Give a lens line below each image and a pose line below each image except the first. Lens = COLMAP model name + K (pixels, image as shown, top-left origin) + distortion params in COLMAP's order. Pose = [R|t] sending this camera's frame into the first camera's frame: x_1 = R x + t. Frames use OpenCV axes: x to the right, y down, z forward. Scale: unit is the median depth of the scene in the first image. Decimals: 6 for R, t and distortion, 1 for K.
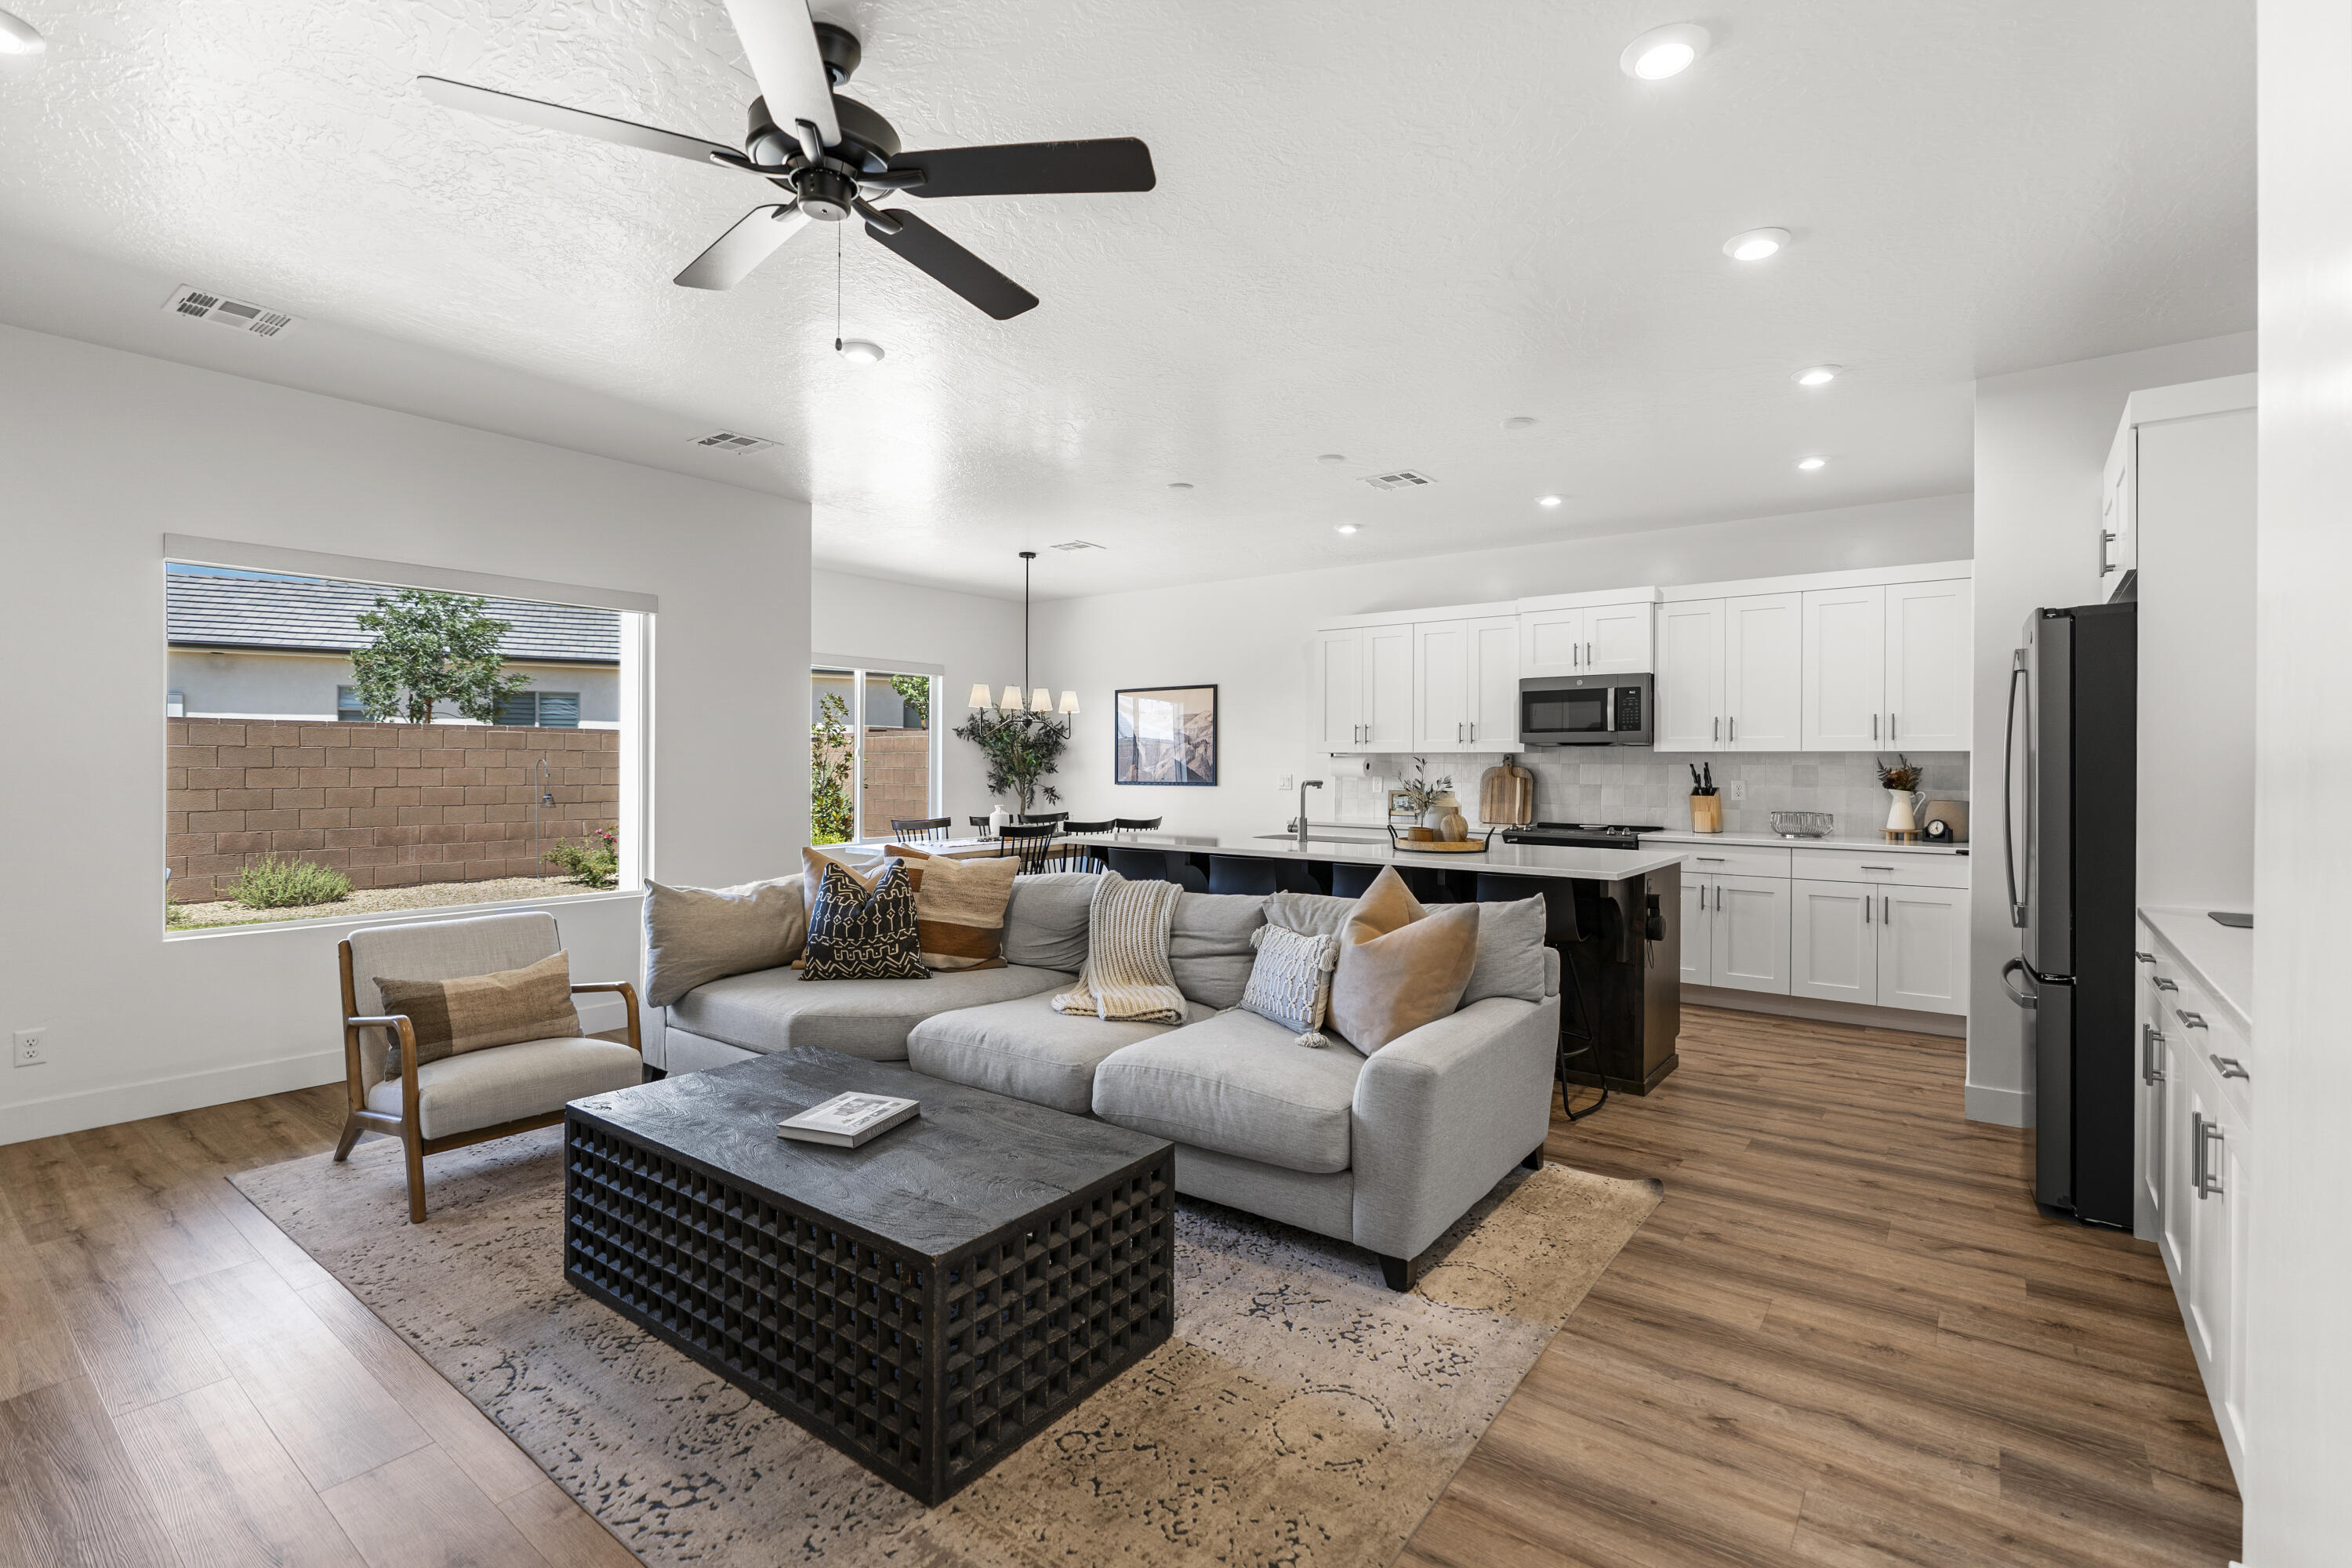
lens RADIAL K [[1075.3, 0, 1187.5], [0, 1075.3, 769.2], [0, 0, 1]] dist [-0.010369, 0.003367]
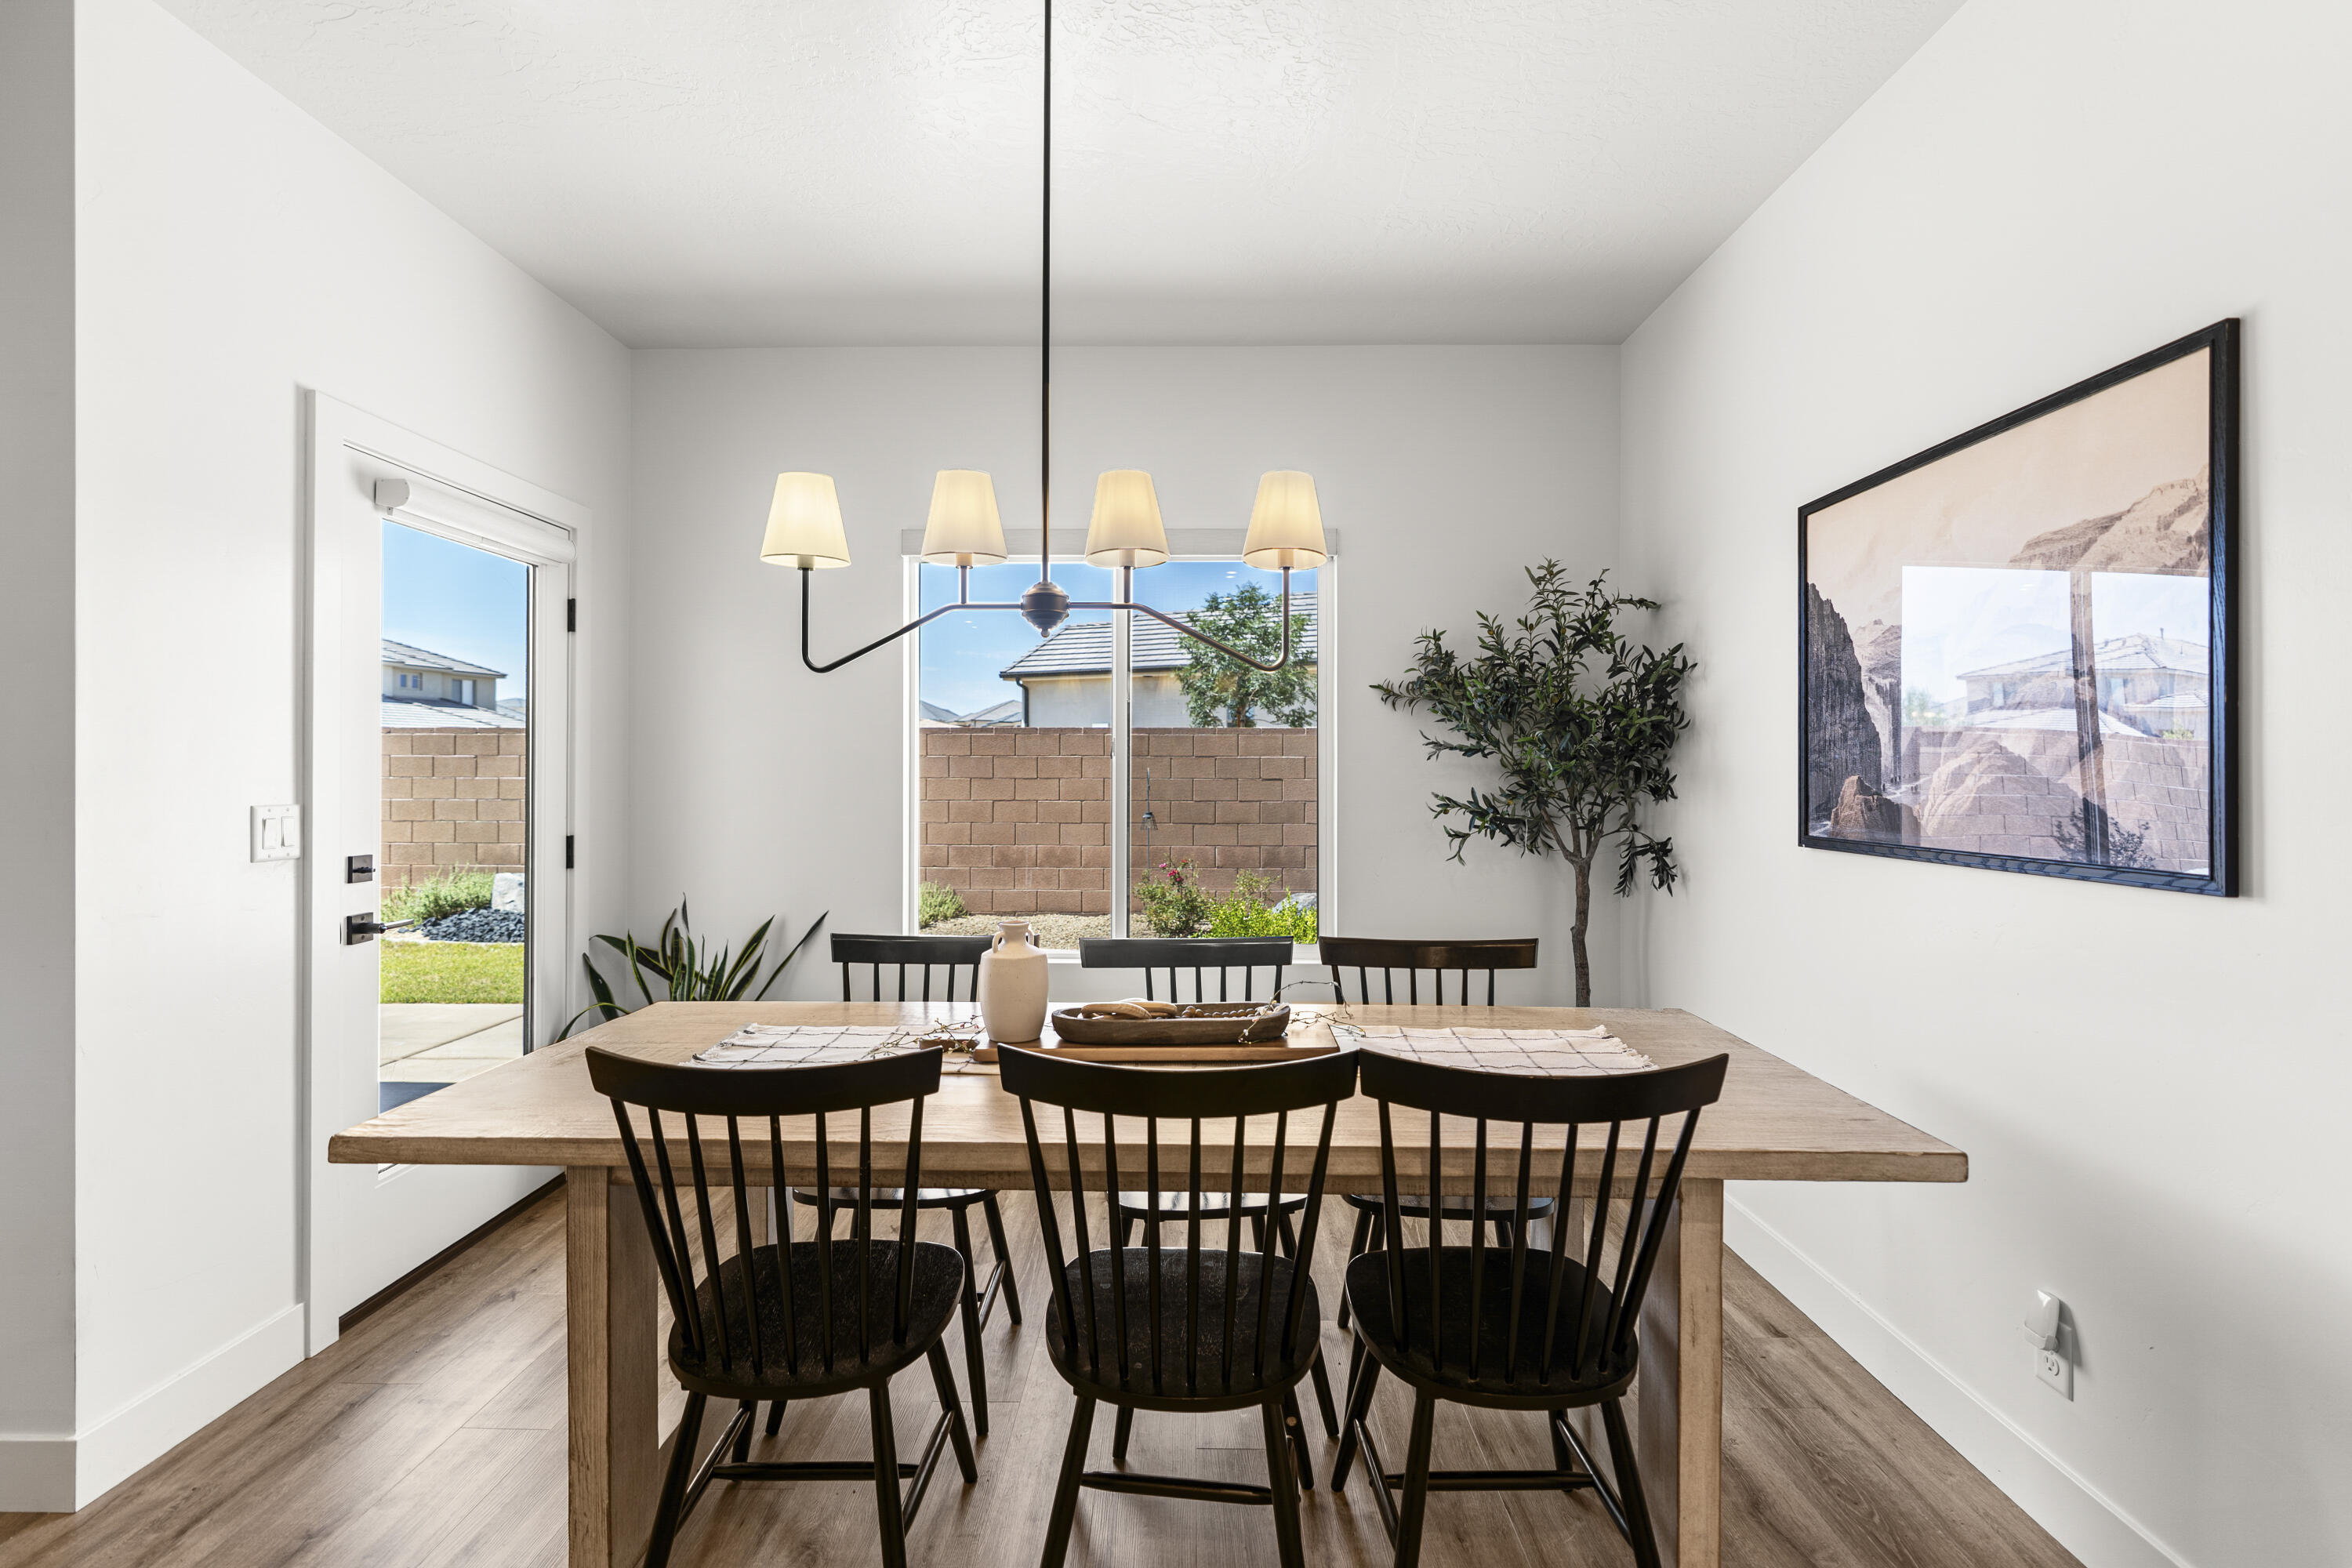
lens RADIAL K [[1075.3, 0, 1181.4], [0, 1075.3, 777.3], [0, 0, 1]] dist [-0.010369, 0.003367]
pose [[0.598273, 0.001604, -0.801291, 0.162577], [-0.002314, 0.999997, 0.000274, -0.009335], [0.801289, 0.001690, 0.598275, 1.927918]]
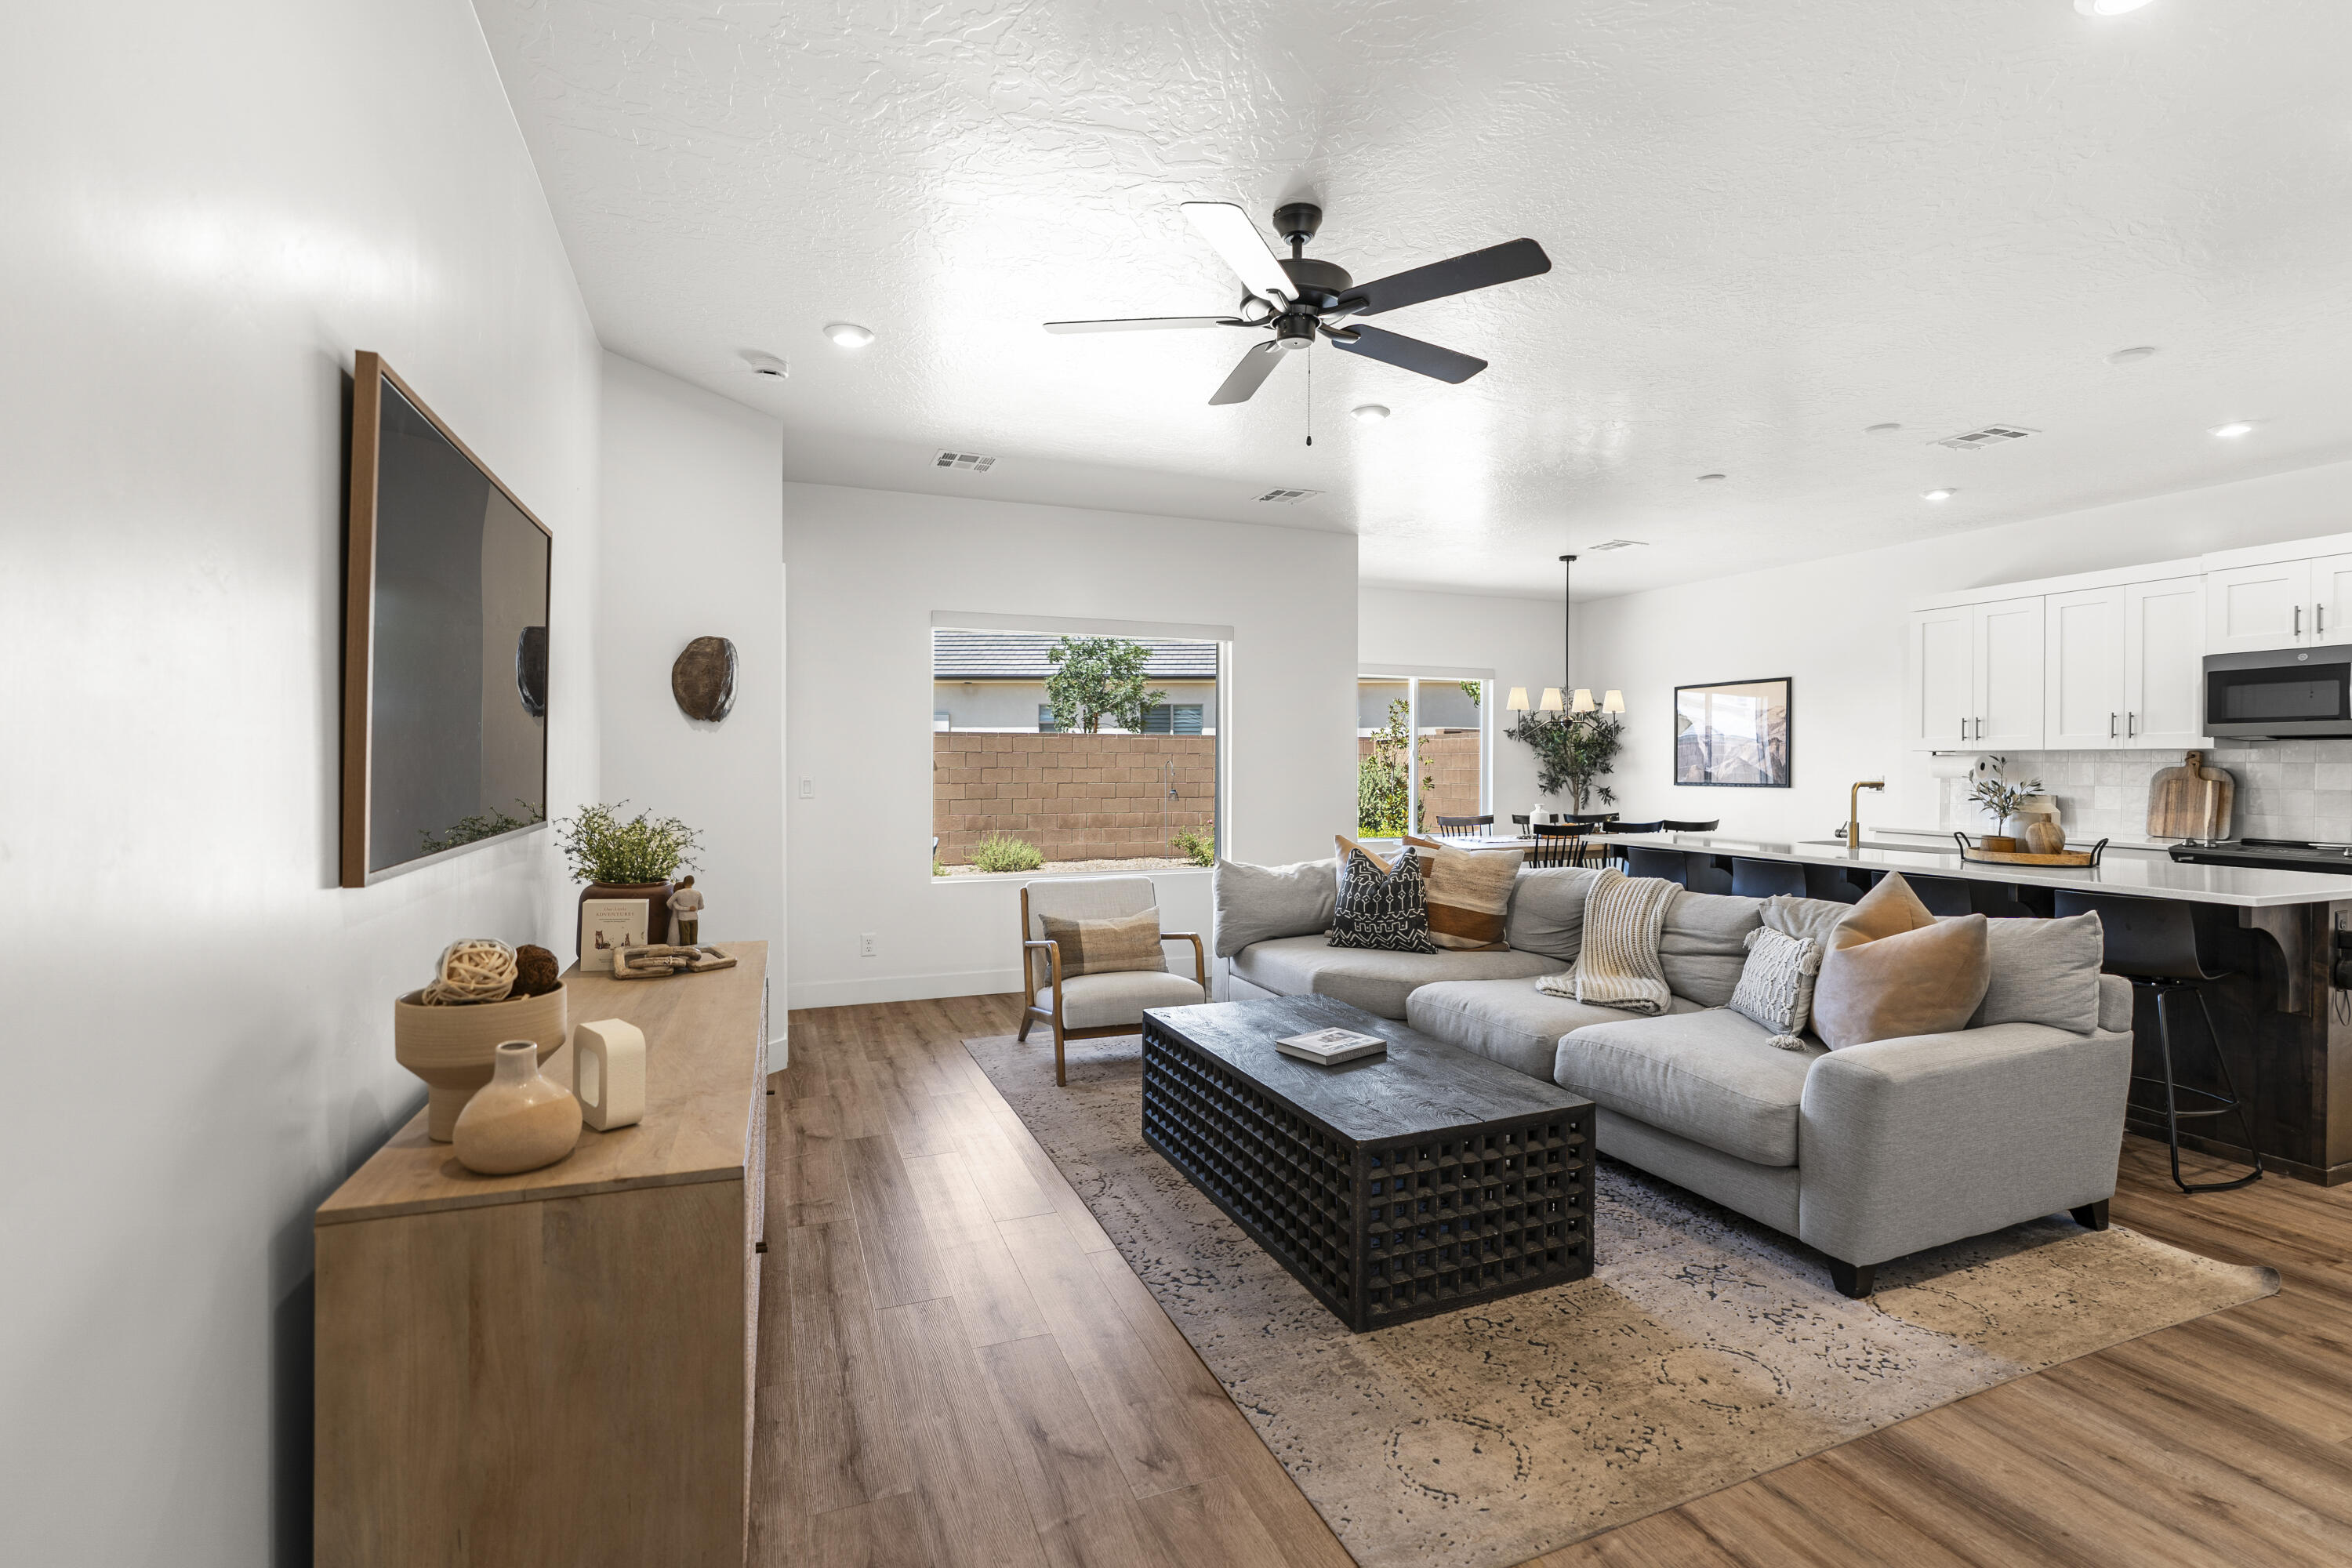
lens RADIAL K [[1075.3, 0, 1177.5], [0, 1075.3, 774.5], [0, 0, 1]] dist [-0.010369, 0.003367]
pose [[0.854001, 0.003232, -0.520261, 0.142518], [-0.000988, 0.999989, 0.004590, 0.001191], [0.520270, -0.003406, 0.853995, -0.128463]]
